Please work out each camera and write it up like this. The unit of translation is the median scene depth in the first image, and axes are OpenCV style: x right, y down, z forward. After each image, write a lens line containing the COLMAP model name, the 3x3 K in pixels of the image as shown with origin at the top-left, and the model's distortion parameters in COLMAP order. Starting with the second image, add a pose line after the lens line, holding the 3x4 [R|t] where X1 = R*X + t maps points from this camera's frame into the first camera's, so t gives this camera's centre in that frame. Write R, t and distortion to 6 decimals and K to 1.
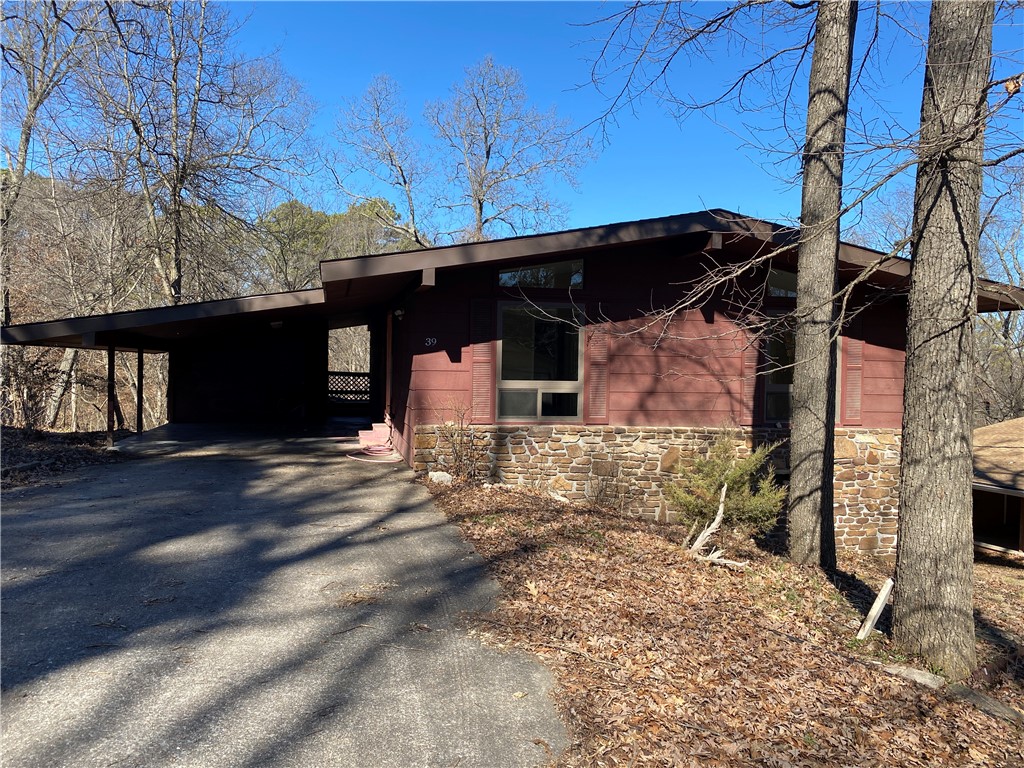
lens RADIAL K [[773.5, 0, 511.6], [0, 773.5, 387.8], [0, 0, 1]] dist [0.003117, -0.002005]
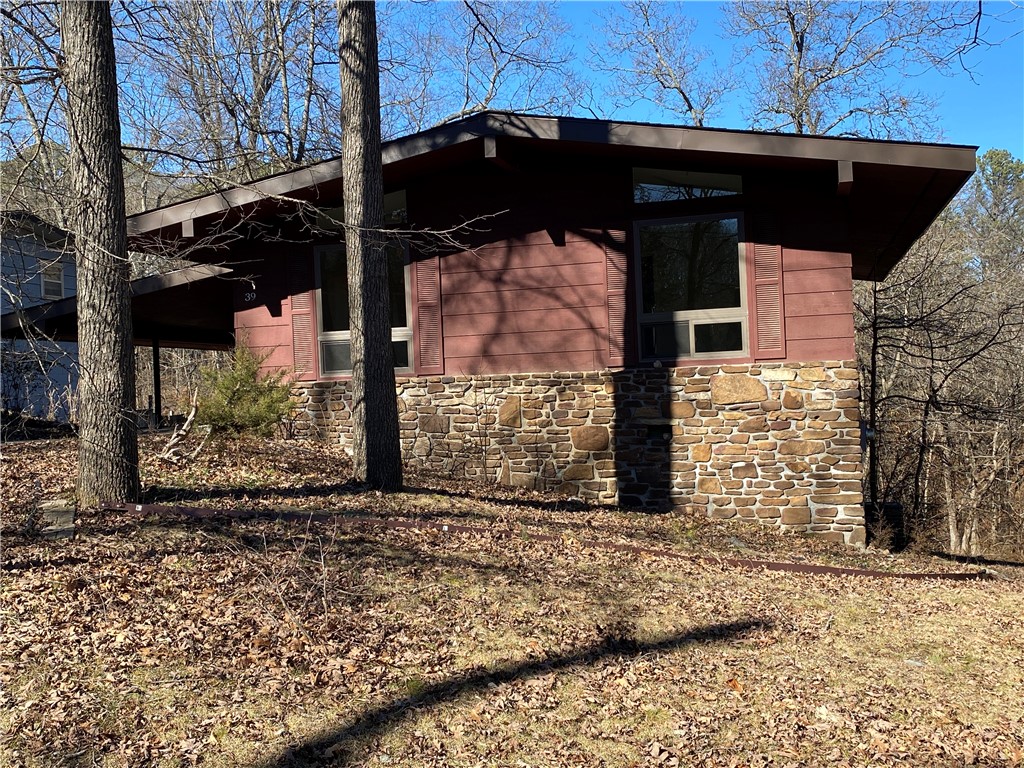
lens RADIAL K [[1137.4, 0, 511.7], [0, 1137.4, 386.2], [0, 0, 1]] dist [0.130457, 0.000000]
pose [[0.893514, -0.059225, -0.445112, 0.749727], [0.046599, 0.998142, -0.039267, 0.112491], [0.446611, 0.014344, 0.894613, -0.113190]]
